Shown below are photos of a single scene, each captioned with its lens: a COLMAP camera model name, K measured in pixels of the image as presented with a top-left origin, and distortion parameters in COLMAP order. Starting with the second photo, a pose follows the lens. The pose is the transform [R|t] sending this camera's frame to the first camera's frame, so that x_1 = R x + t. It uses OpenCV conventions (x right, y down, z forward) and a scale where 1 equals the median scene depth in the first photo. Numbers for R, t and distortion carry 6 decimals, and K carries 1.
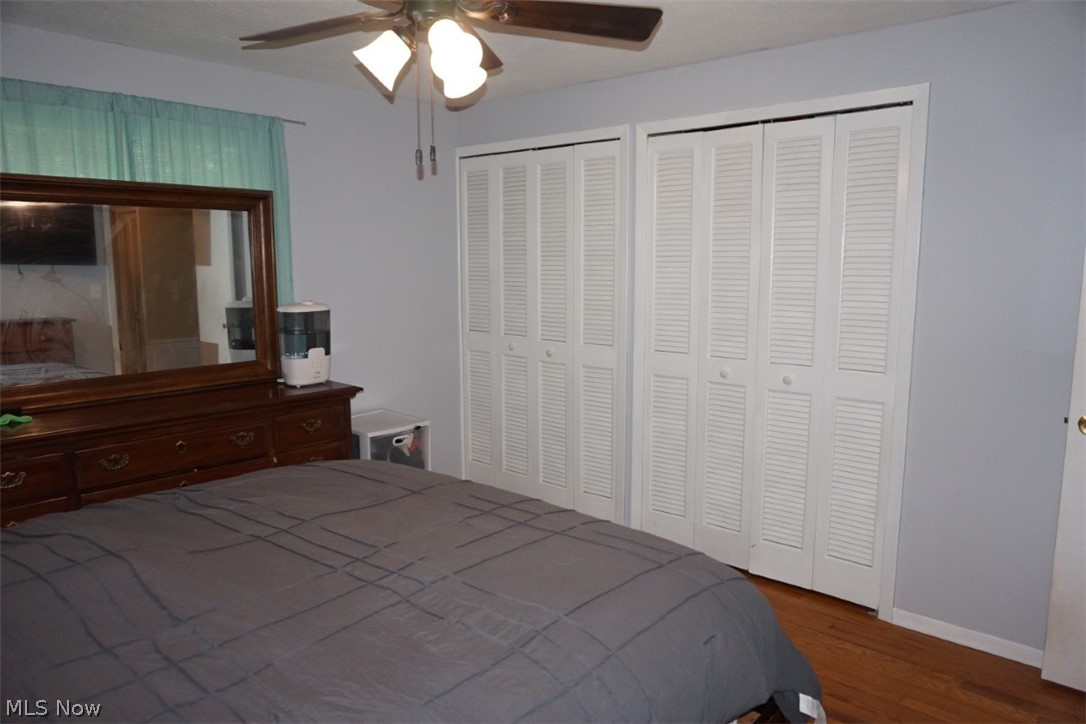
lens RADIAL K [[745.2, 0, 549.7], [0, 745.2, 362.7], [0, 0, 1]] dist [-0.003910, -0.000219]
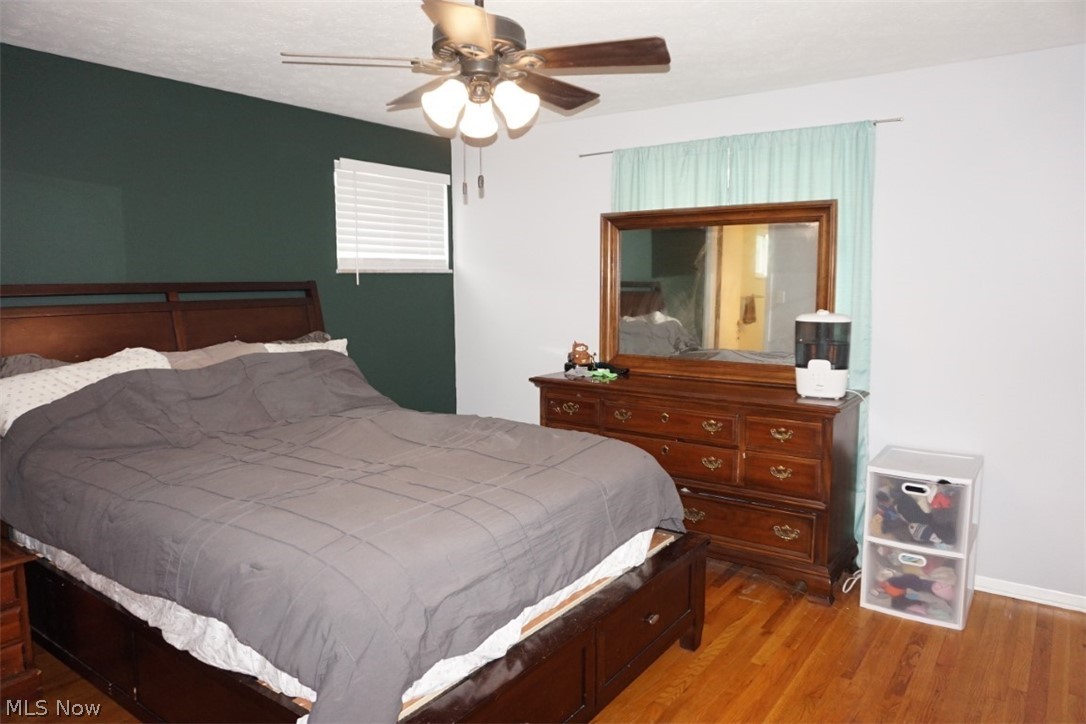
lens RADIAL K [[745.2, 0, 549.7], [0, 745.2, 362.7], [0, 0, 1]] dist [-0.003910, -0.000219]
pose [[0.098962, 0.121421, -0.987656, 0.597529], [-0.134411, 0.985063, 0.107635, -0.072159], [0.985972, 0.122100, 0.113804, 0.540727]]
